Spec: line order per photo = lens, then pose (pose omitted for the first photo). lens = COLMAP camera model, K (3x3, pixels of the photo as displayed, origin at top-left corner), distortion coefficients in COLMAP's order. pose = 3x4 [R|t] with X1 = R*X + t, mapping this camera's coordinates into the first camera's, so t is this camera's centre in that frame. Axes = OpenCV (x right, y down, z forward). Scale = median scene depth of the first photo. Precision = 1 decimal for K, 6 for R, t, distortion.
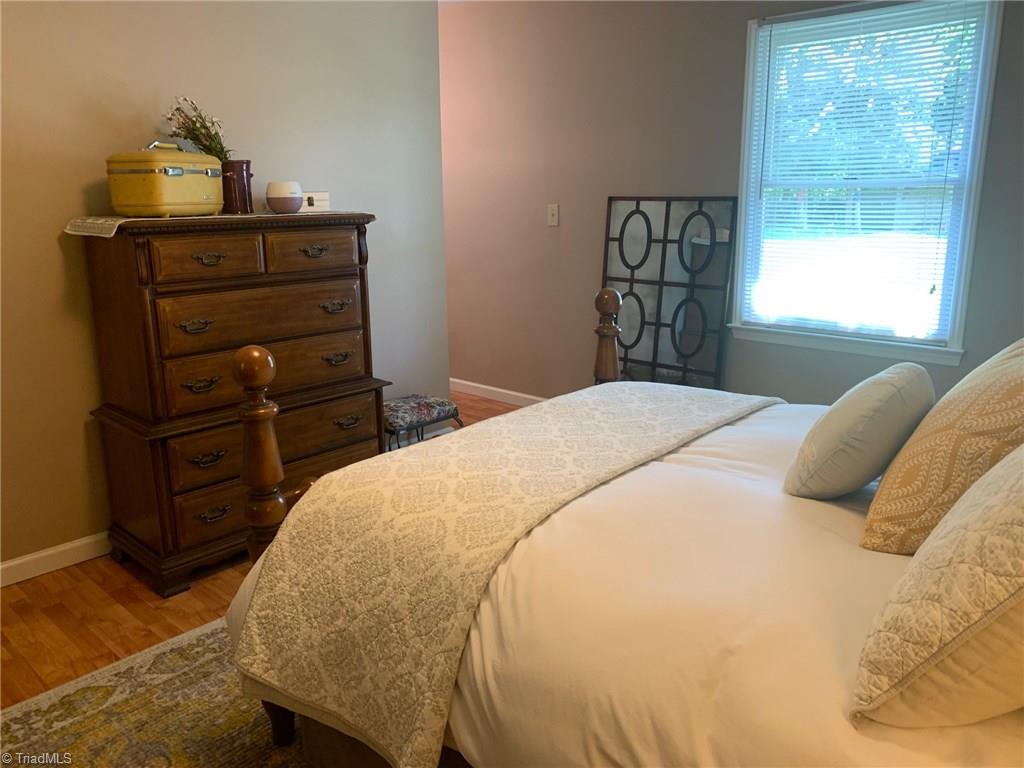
lens RADIAL K [[787.6, 0, 510.5], [0, 787.6, 381.3], [0, 0, 1]] dist [0.030258, -0.031715]
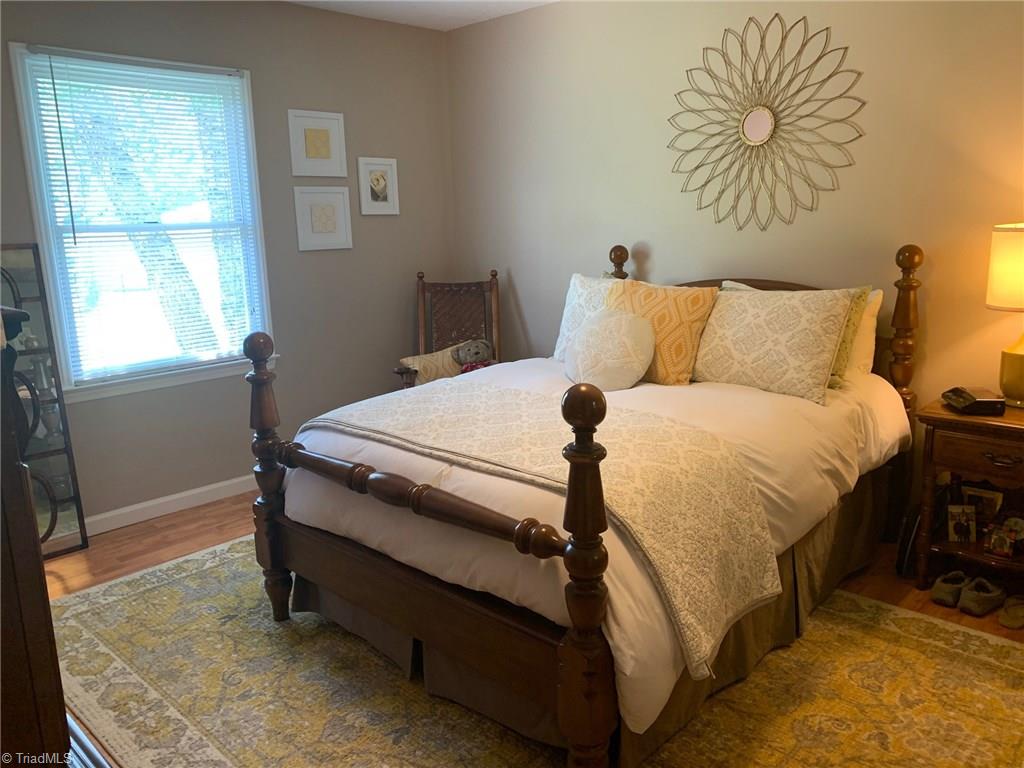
lens RADIAL K [[787.6, 0, 510.6], [0, 787.6, 385.7], [0, 0, 1]] dist [0.030258, -0.031715]
pose [[0.014618, -0.192671, 0.981155, -0.639706], [0.261890, 0.947741, 0.182208, -0.118849], [-0.964987, 0.254291, 0.064313, 0.531567]]
